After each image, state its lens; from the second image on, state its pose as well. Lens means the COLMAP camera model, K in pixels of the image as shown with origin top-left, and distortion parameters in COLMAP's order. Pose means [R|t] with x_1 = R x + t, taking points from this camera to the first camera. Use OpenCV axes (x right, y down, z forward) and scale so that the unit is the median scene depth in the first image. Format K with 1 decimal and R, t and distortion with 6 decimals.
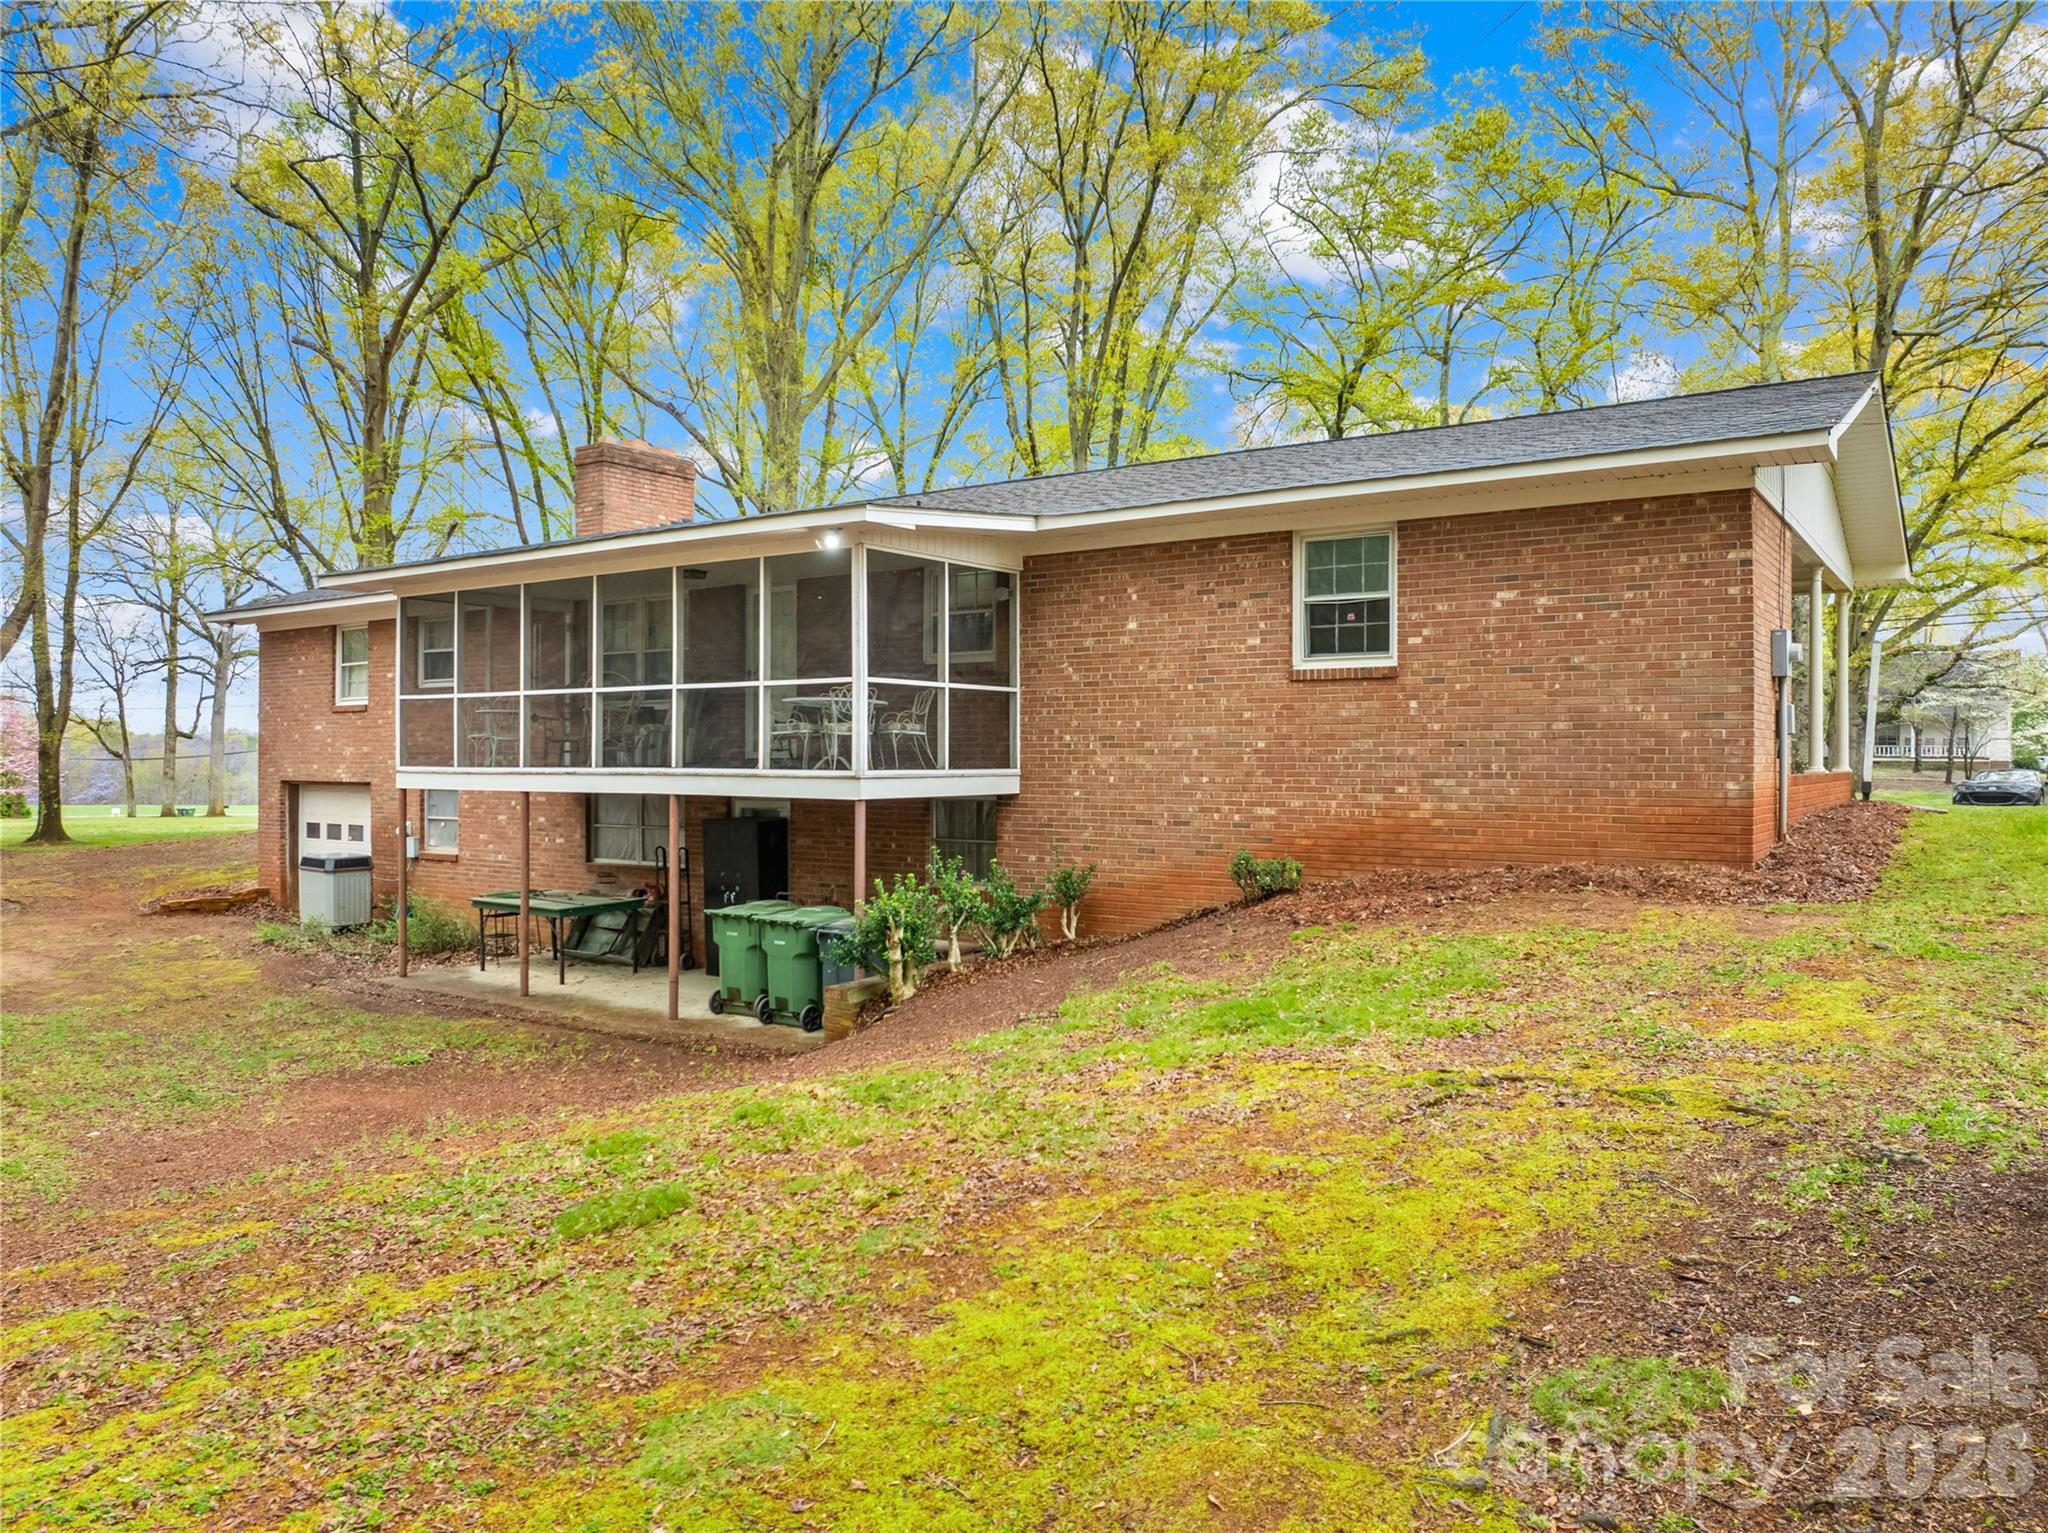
lens RADIAL K [[1446.2, 0, 1030.4], [0, 1446.2, 766.0], [0, 0, 1]] dist [-0.038228, -0.002457]
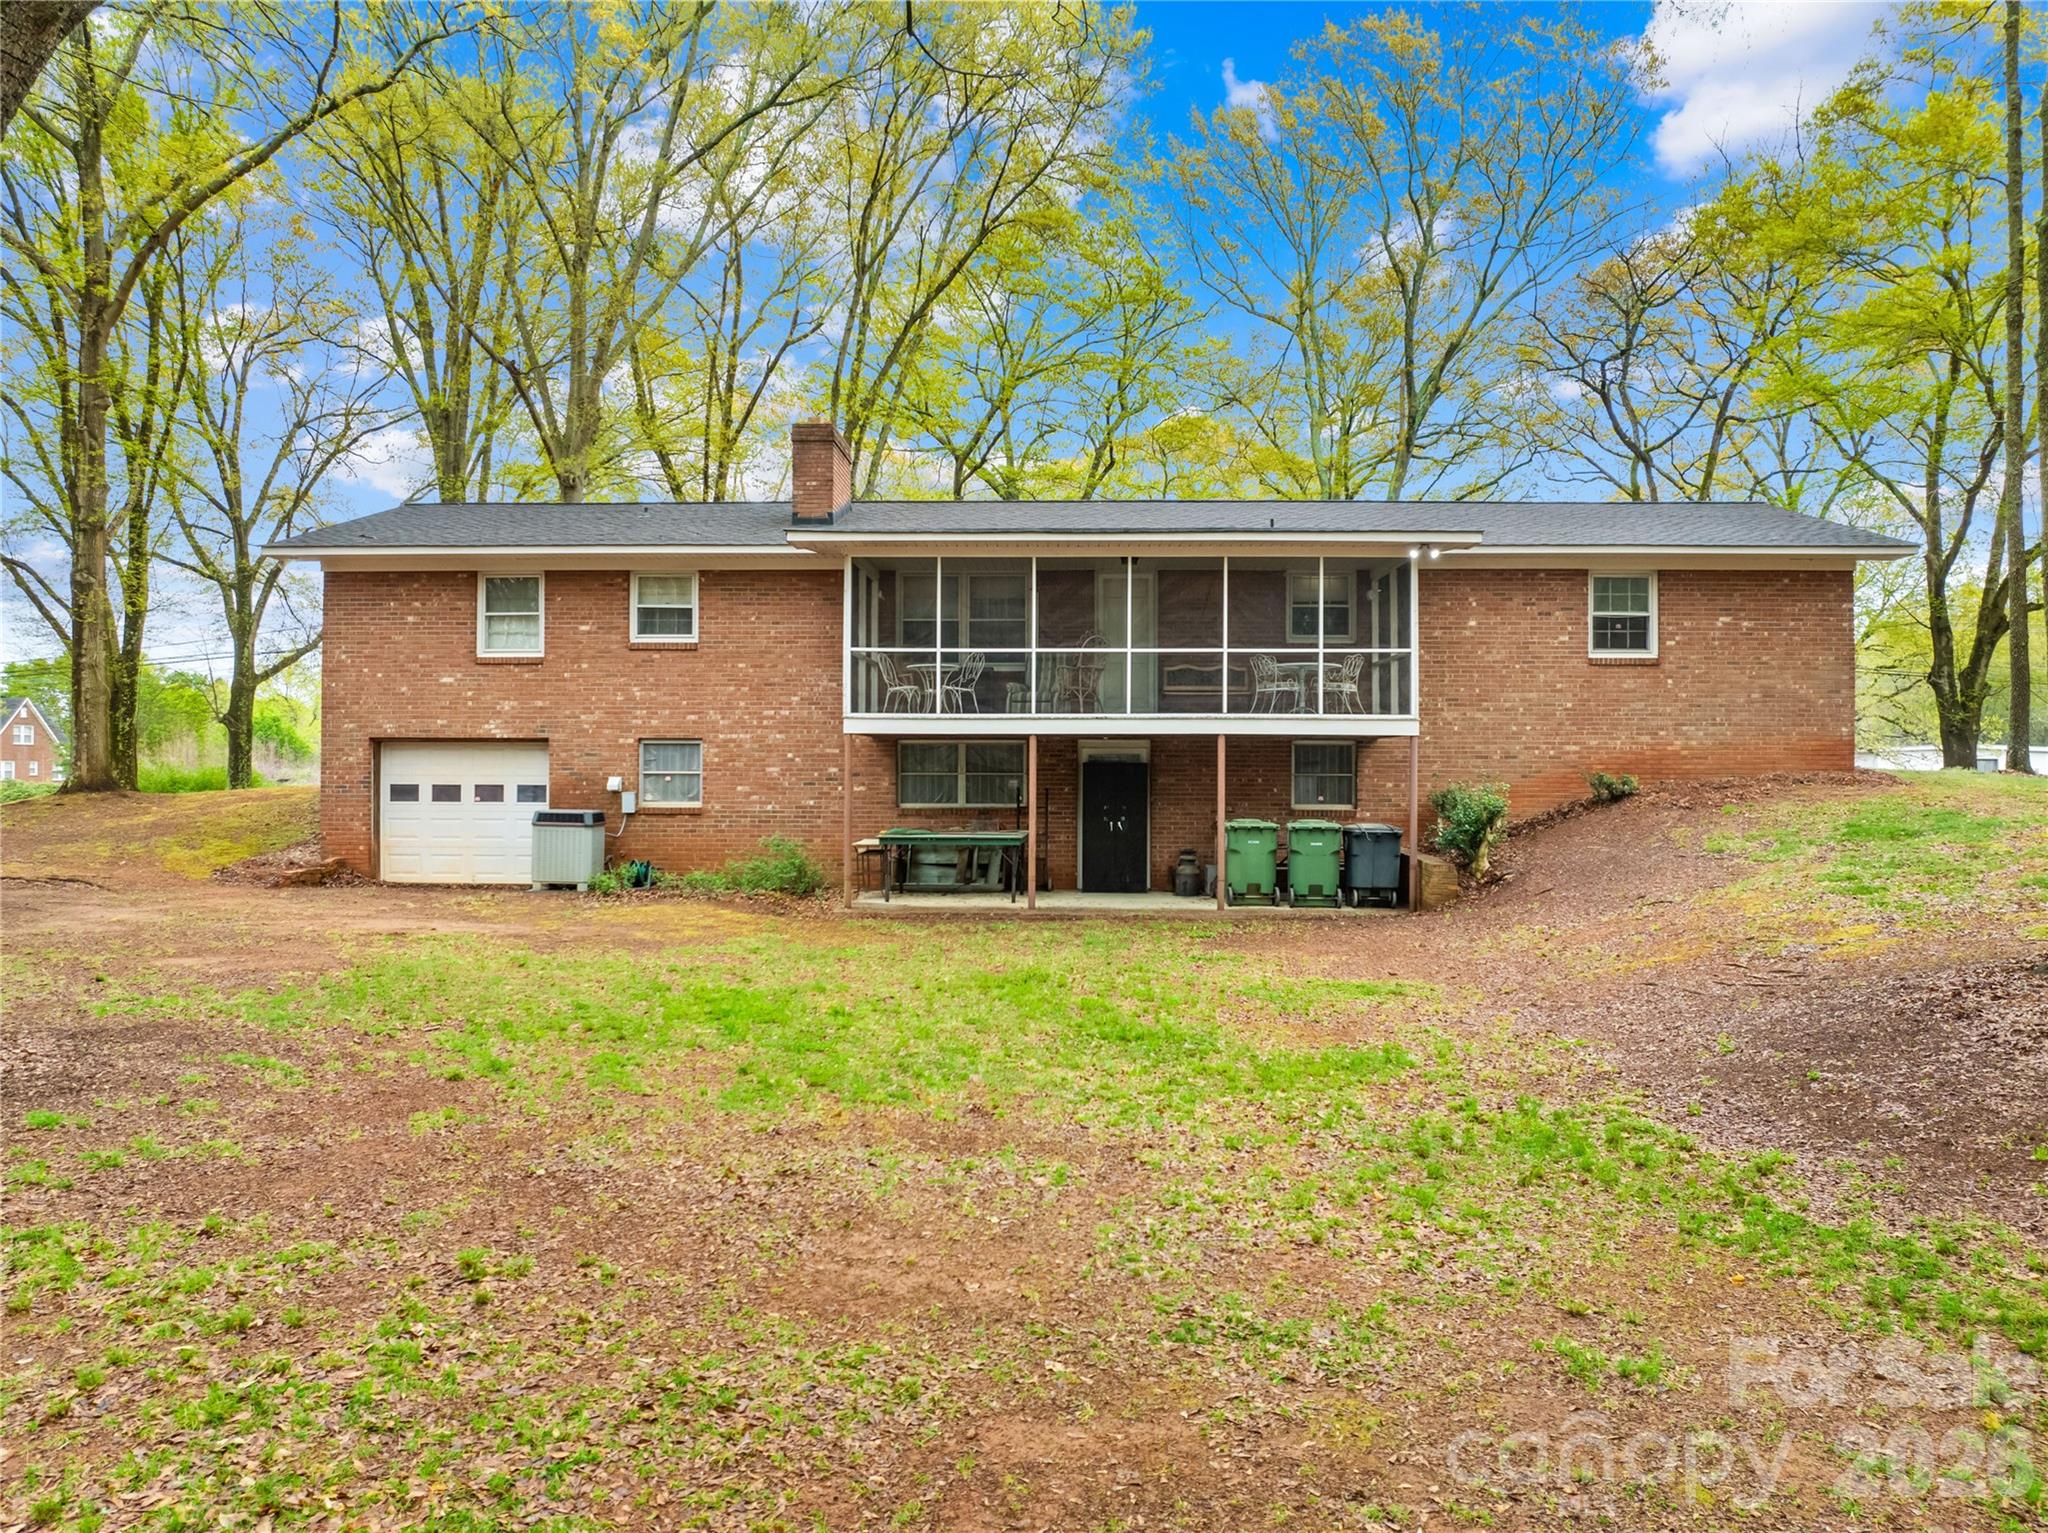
lens RADIAL K [[1446.2, 0, 1030.4], [0, 1446.2, 766.0], [0, 0, 1]] dist [-0.038228, -0.002457]
pose [[0.834987, 0.002146, 0.550265, -1.095435], [0.001197, 0.999983, -0.005716, 0.054866], [-0.550268, 0.005431, 0.834970, 0.025814]]
